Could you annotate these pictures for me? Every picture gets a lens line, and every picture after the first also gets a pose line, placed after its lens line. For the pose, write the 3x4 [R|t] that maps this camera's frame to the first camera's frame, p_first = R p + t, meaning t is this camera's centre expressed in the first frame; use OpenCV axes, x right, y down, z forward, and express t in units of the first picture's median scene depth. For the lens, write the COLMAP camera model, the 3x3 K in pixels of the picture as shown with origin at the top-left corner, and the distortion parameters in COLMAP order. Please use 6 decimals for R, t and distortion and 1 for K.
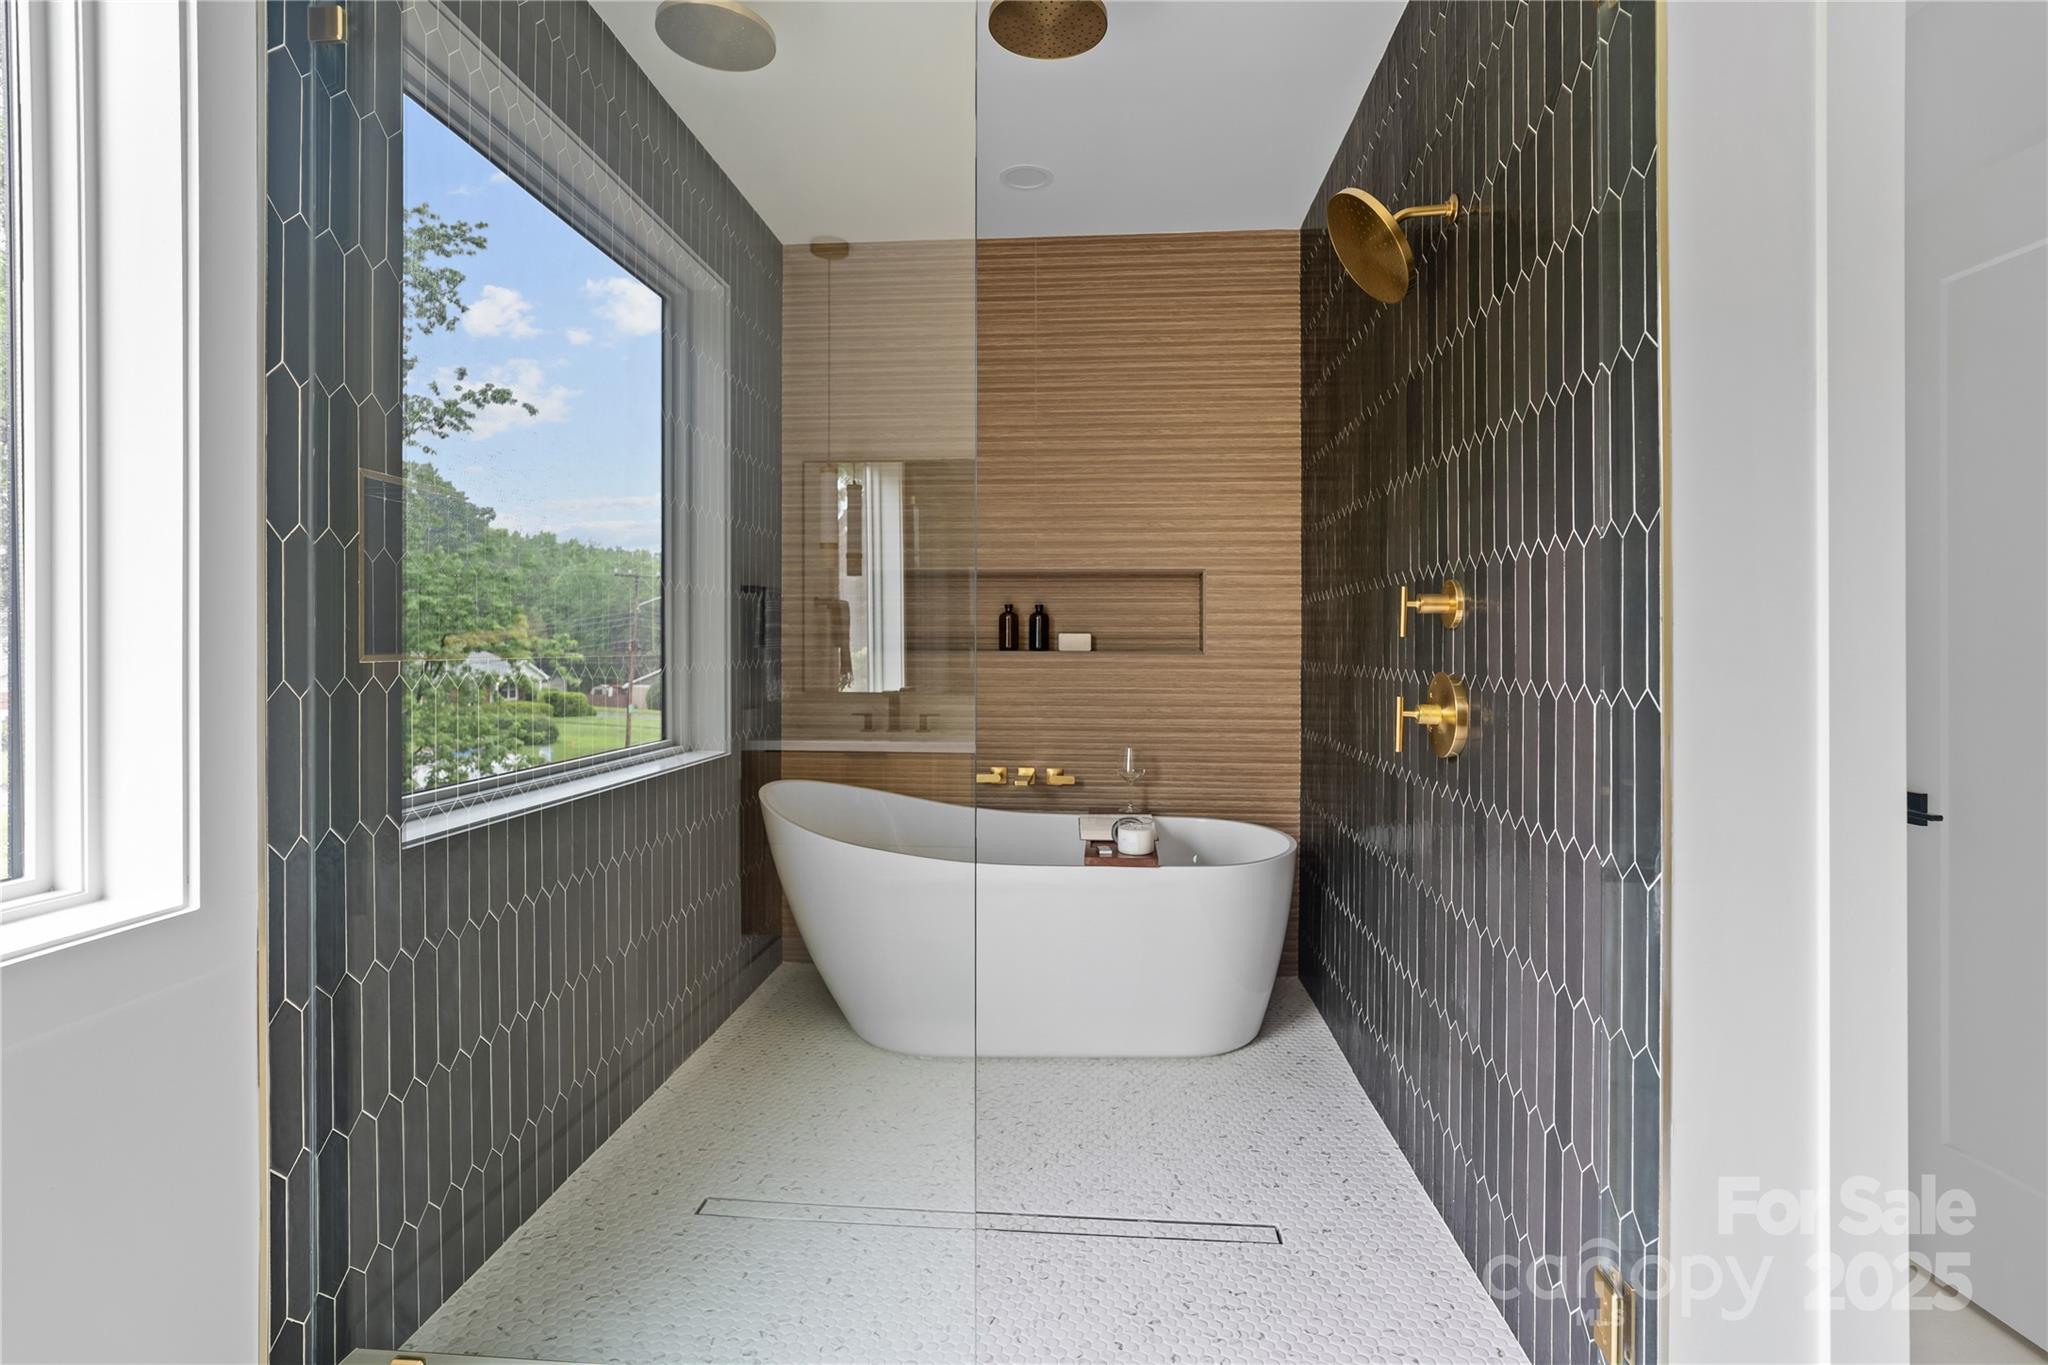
lens RADIAL K [[972.7, 0, 1019.6], [0, 972.7, 661.0], [0, 0, 1]] dist [0.000337, -0.000109]
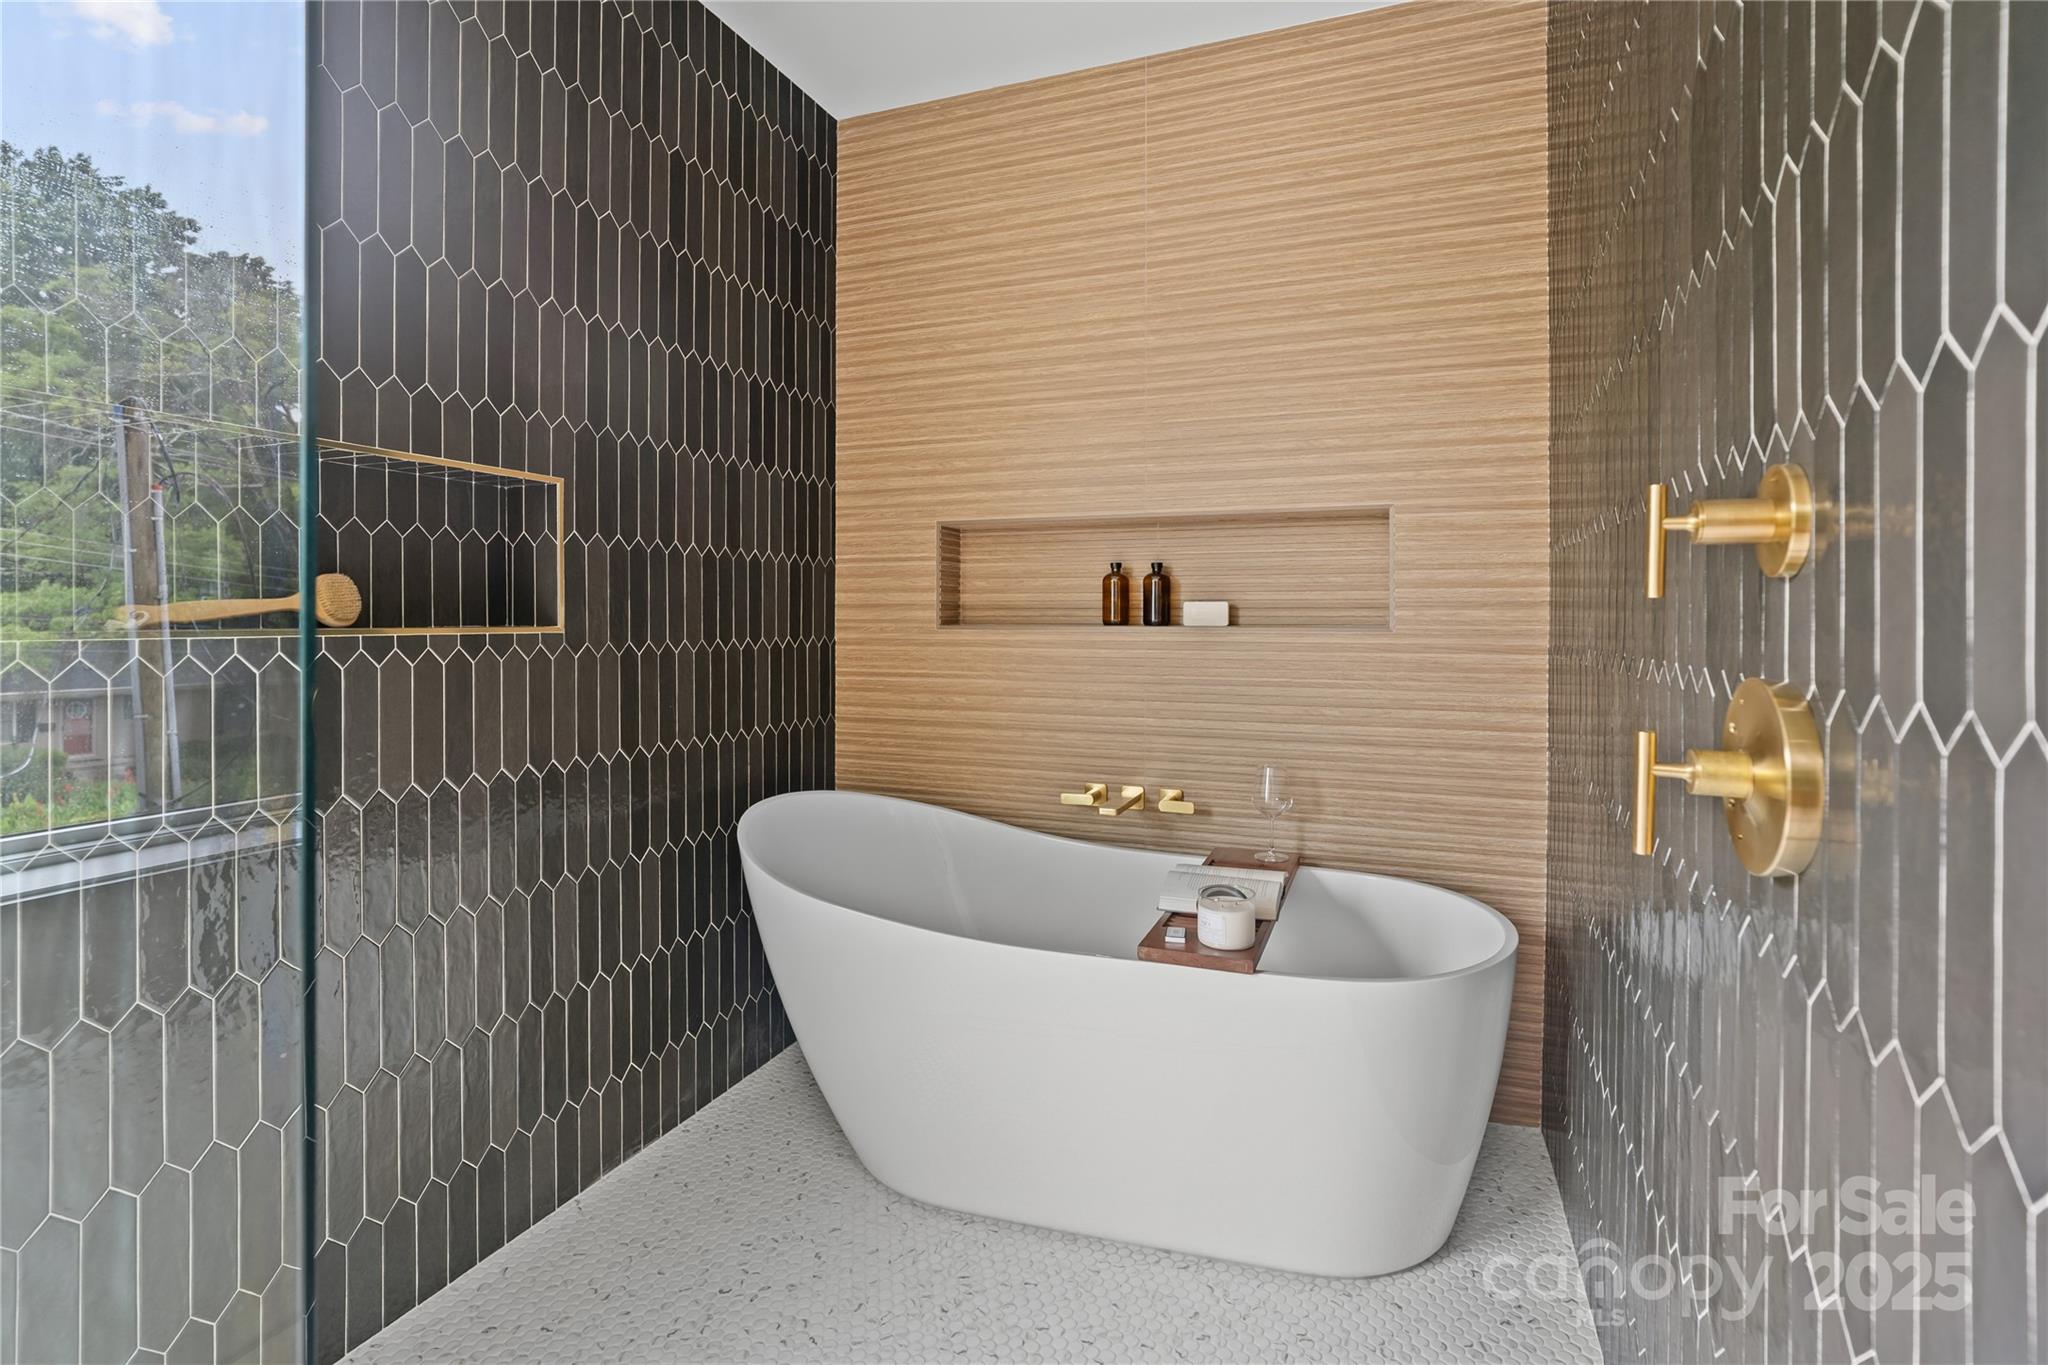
lens RADIAL K [[978.4, 0, 1025.4], [0, 978.4, 634.8], [0, 0, 1]] dist [-0.007855, -0.000358]
pose [[0.958855, 0.003083, -0.283878, 0.139545], [-0.002871, 0.999995, 0.001160, -0.004475], [0.283880, -0.000298, 0.958860, 0.279321]]
